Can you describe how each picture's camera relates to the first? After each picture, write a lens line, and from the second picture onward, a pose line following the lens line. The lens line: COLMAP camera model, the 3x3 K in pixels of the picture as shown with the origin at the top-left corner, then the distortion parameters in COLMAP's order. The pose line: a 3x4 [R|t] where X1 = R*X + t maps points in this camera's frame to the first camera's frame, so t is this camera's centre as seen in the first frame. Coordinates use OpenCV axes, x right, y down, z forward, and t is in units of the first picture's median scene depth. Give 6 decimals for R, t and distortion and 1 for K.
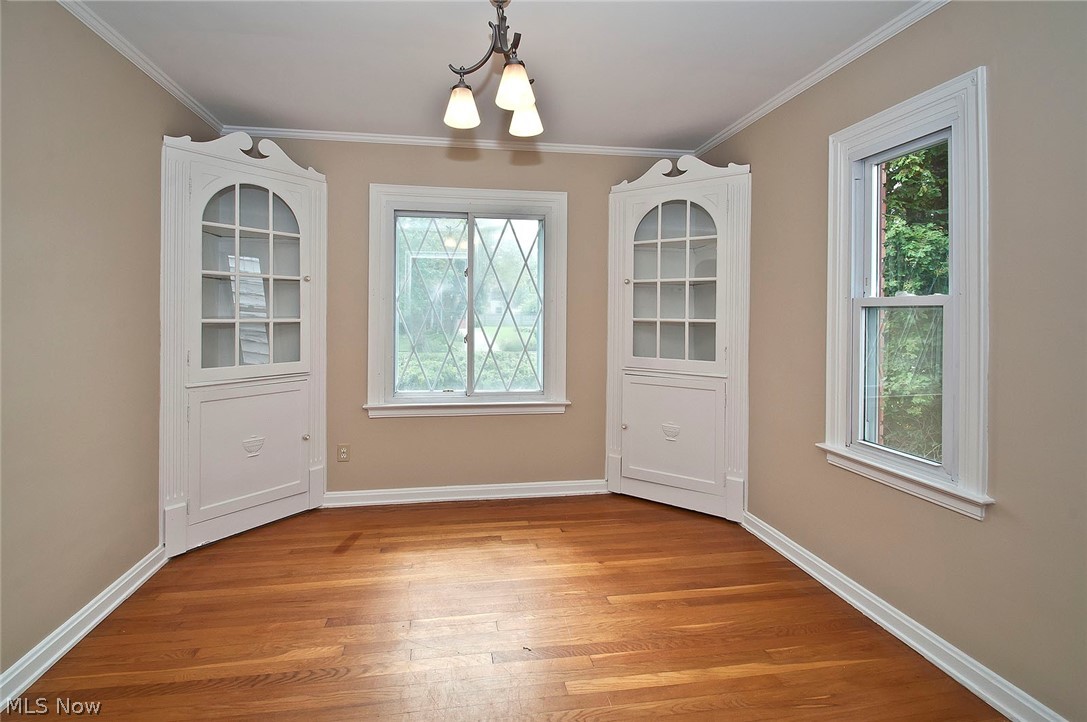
lens RADIAL K [[491.2, 0, 538.0], [0, 491.2, 316.8], [0, 0, 1]] dist [0.000925, 0.000111]
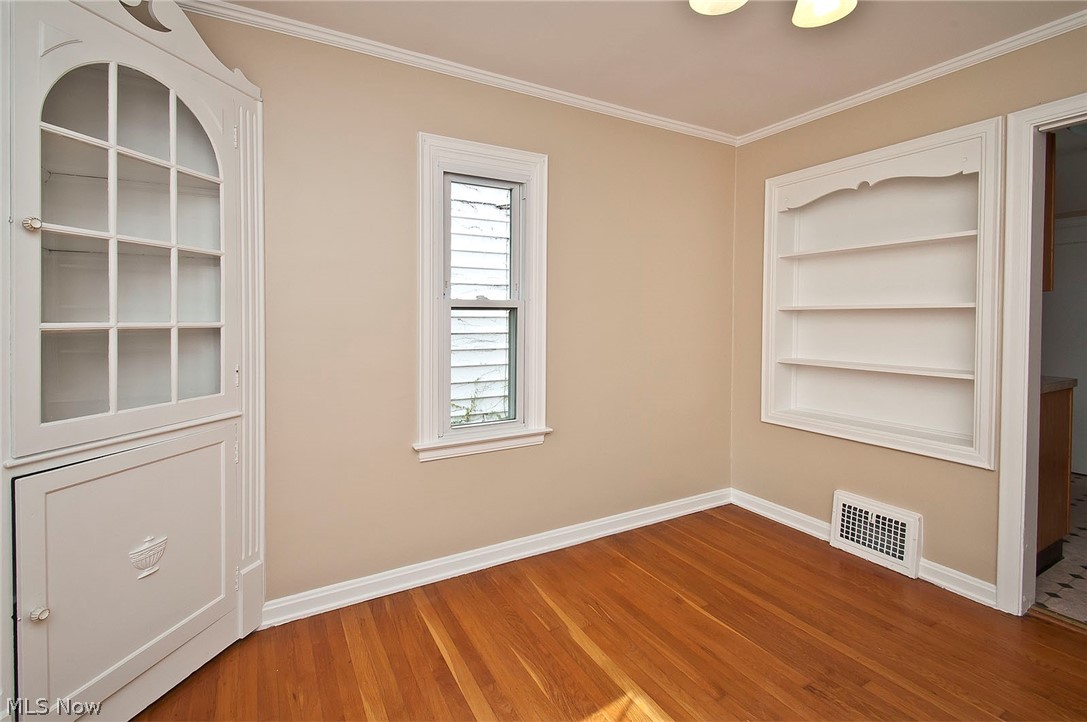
lens RADIAL K [[491.2, 0, 538.0], [0, 491.2, 316.8], [0, 0, 1]] dist [0.000925, 0.000111]
pose [[-0.322077, -0.016718, 0.946566, -0.388050], [0.000249, 0.999843, 0.017743, -0.012288], [-0.946714, 0.005950, -0.322022, 1.010130]]
